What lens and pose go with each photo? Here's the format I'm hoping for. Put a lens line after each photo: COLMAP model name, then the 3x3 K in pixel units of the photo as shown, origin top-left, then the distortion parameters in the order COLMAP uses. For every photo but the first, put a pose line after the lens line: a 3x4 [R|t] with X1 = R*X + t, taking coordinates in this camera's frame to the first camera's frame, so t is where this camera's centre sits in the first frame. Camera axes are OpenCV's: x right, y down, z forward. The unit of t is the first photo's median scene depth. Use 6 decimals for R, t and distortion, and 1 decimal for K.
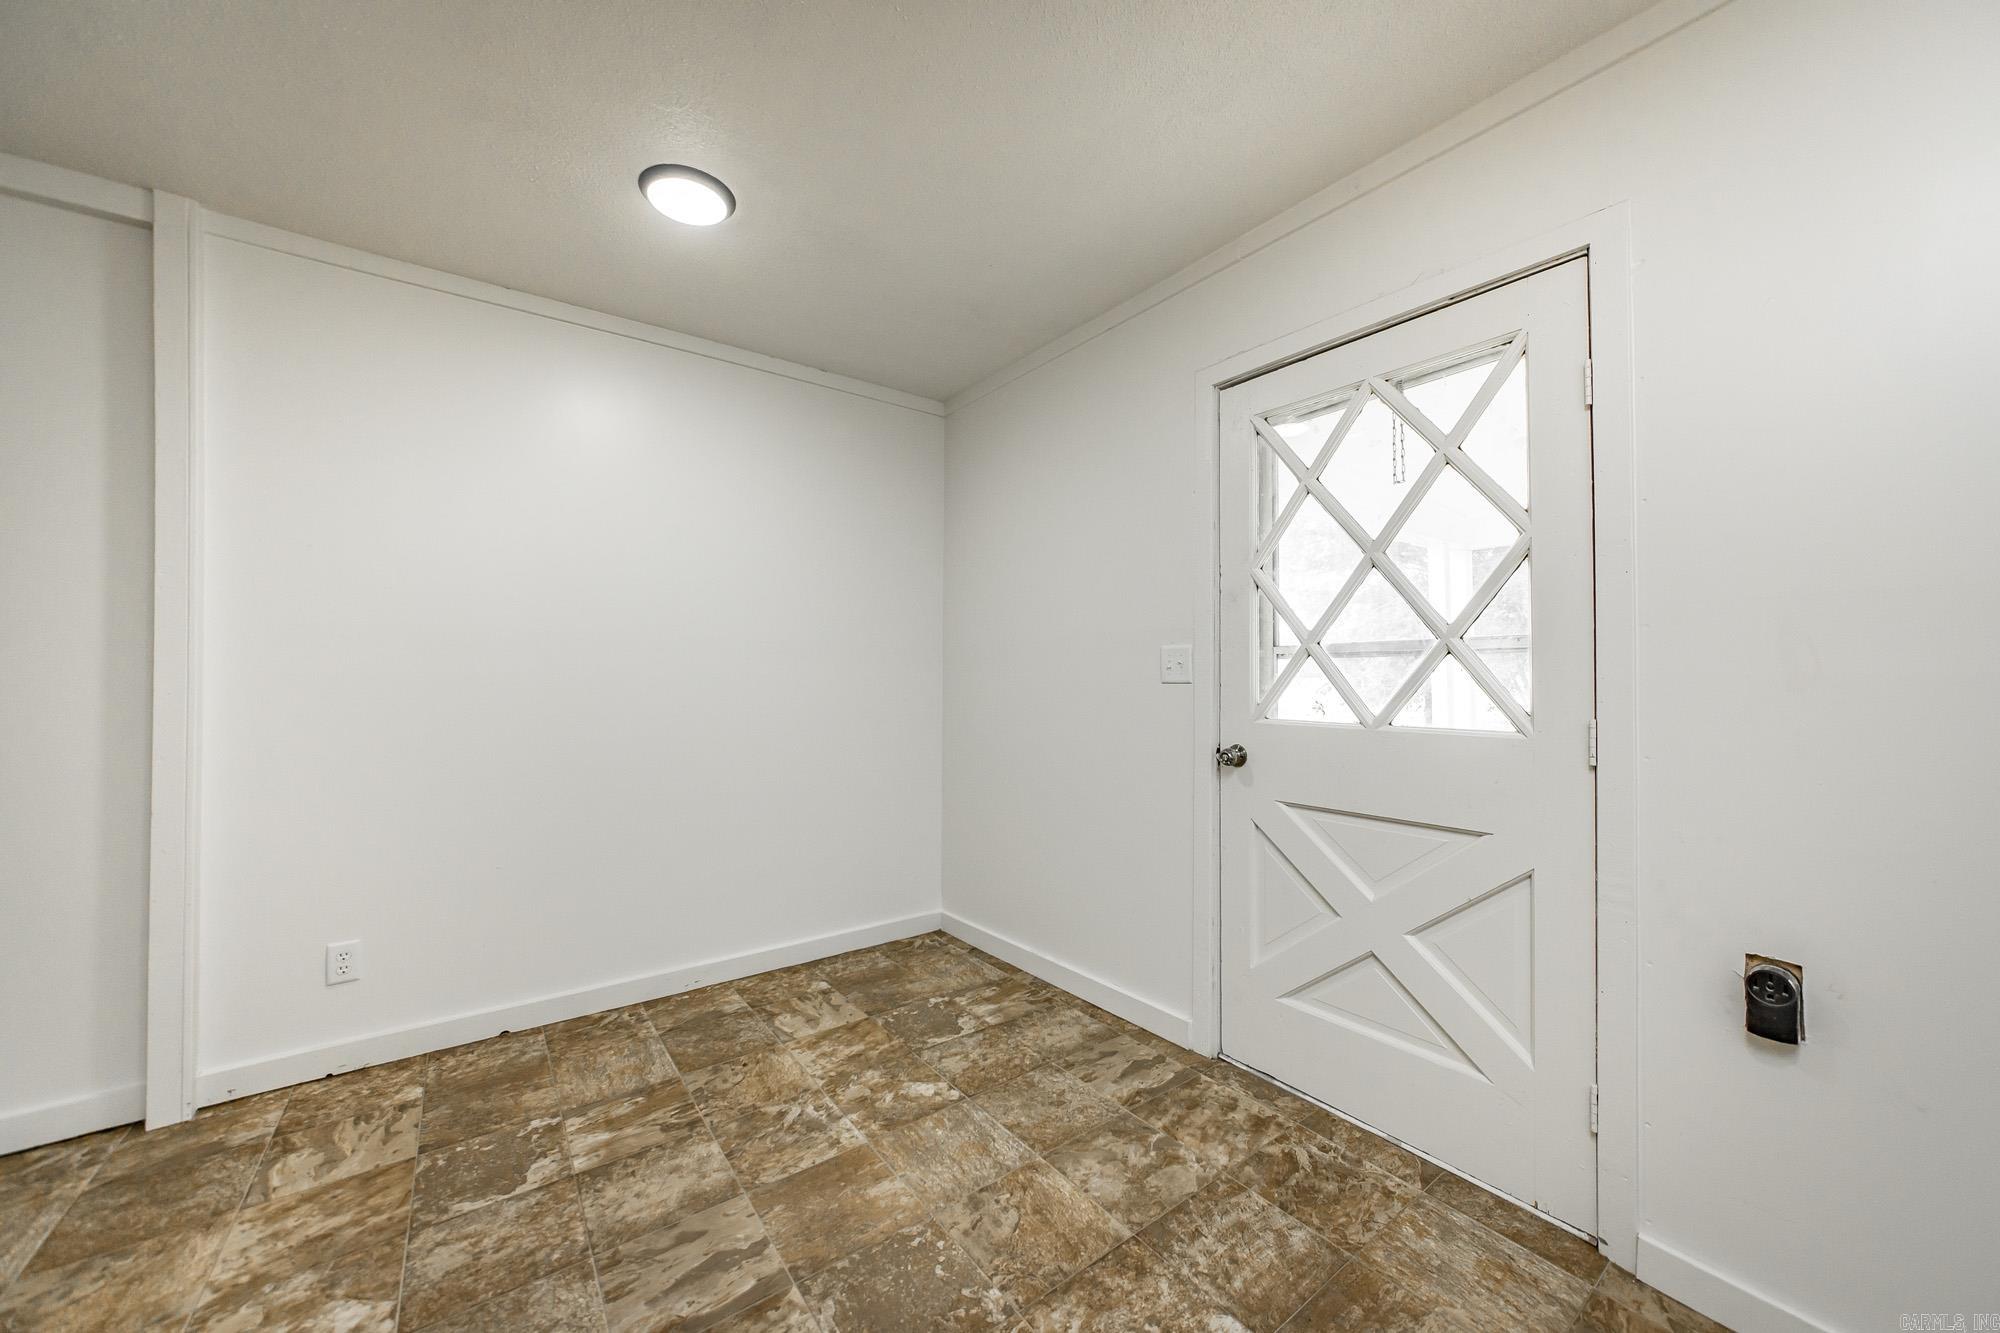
lens RADIAL K [[722.9, 0, 1000.0], [0, 722.9, 666.5], [0, 0, 1]] dist [-0.000072, 0.000001]
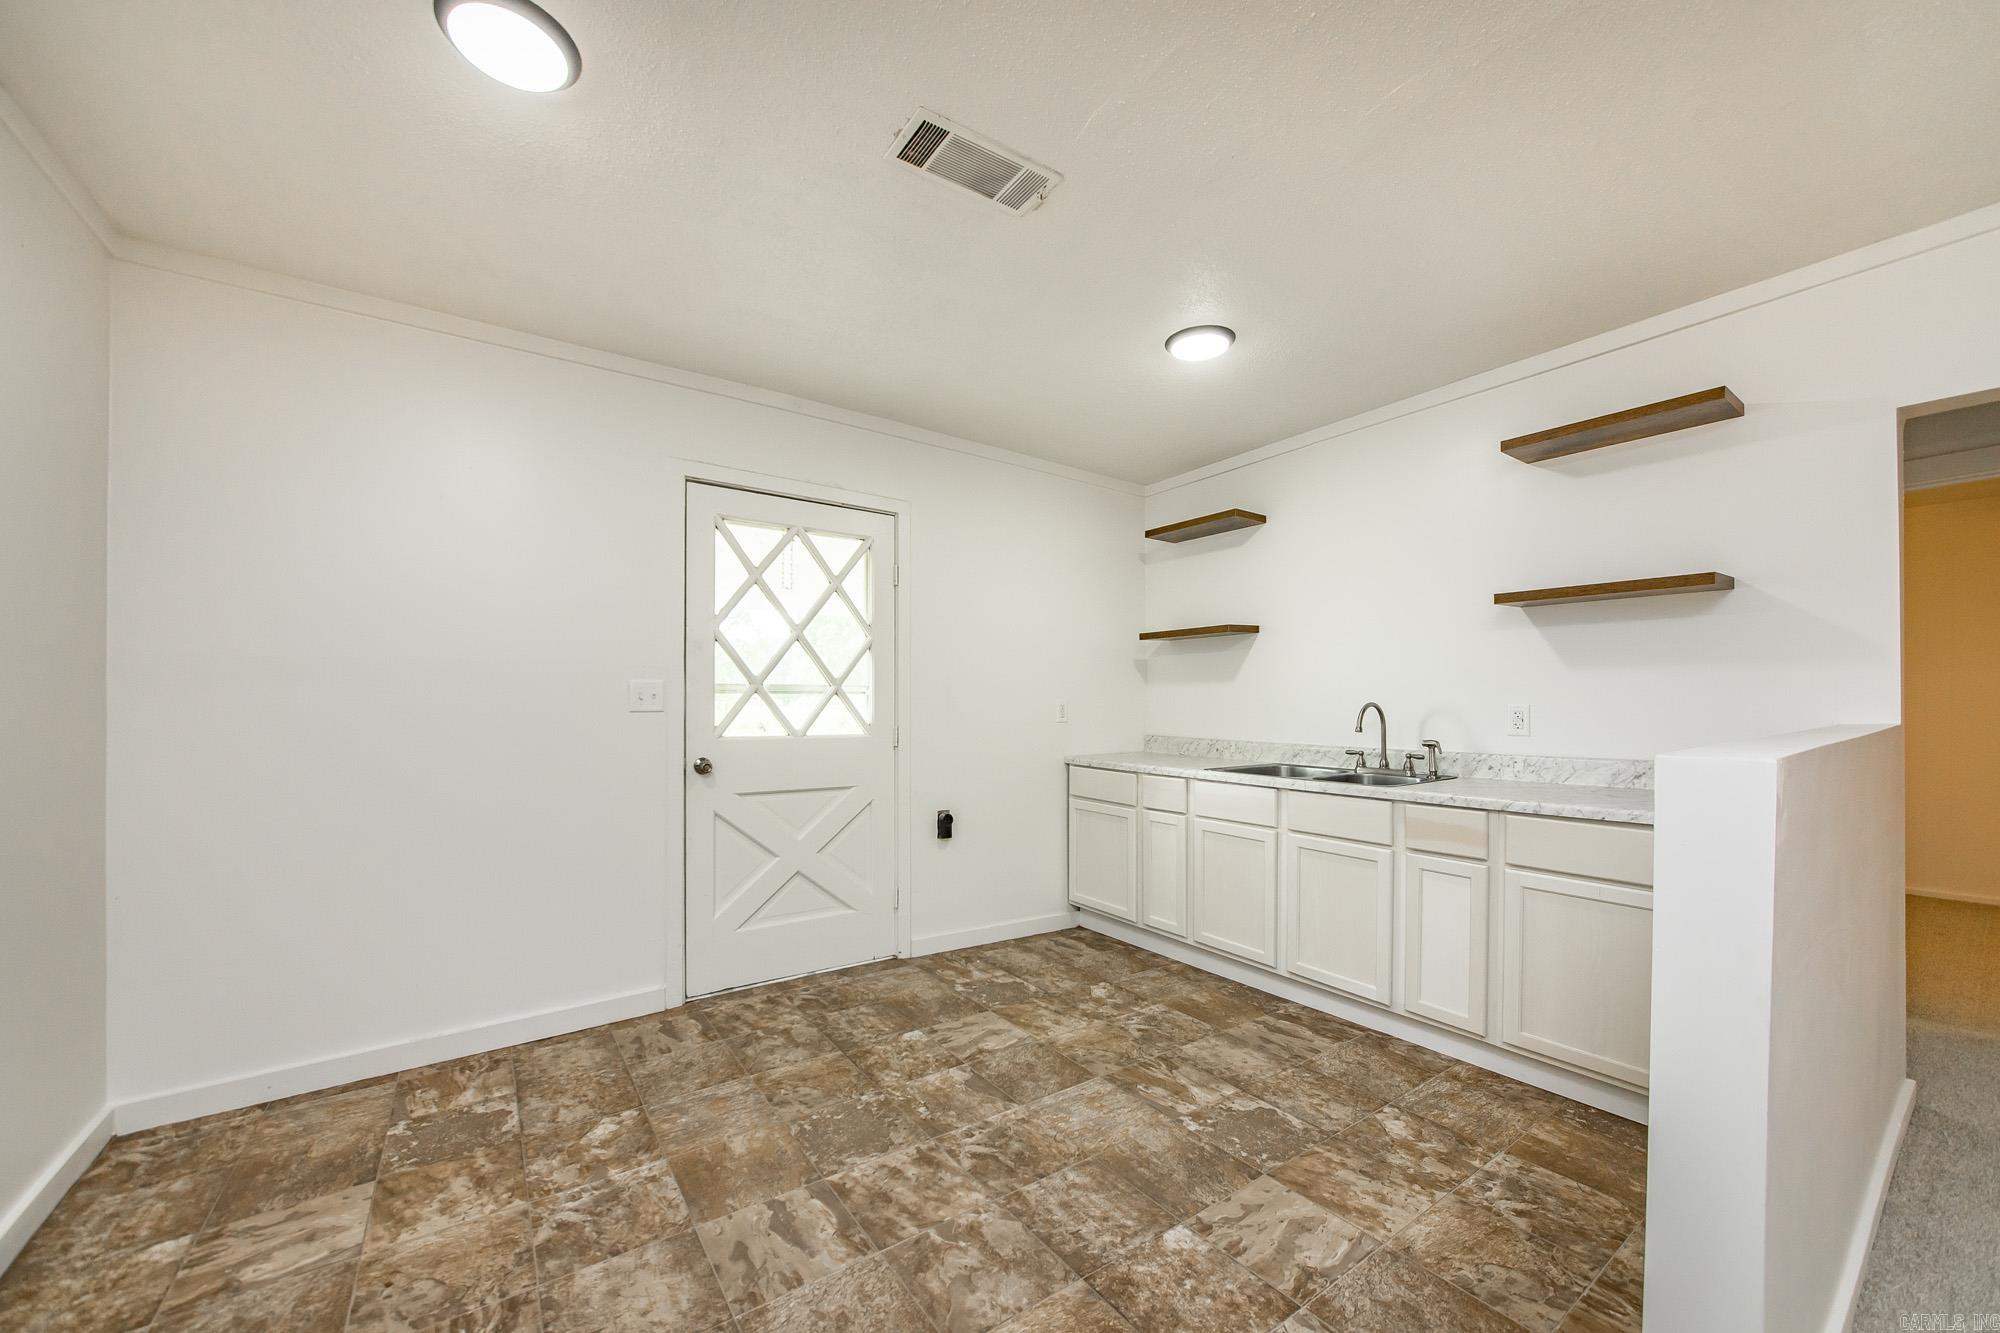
lens RADIAL K [[752.0, 0, 985.4], [0, 752.0, 713.4], [0, 0, 1]] dist [0.000220, -0.000013]
pose [[0.031123, 0.000409, 0.999515, -1.158349], [-0.016369, 0.999866, 0.000100, 0.022558], [-0.999382, -0.016364, 0.031125, 0.499346]]
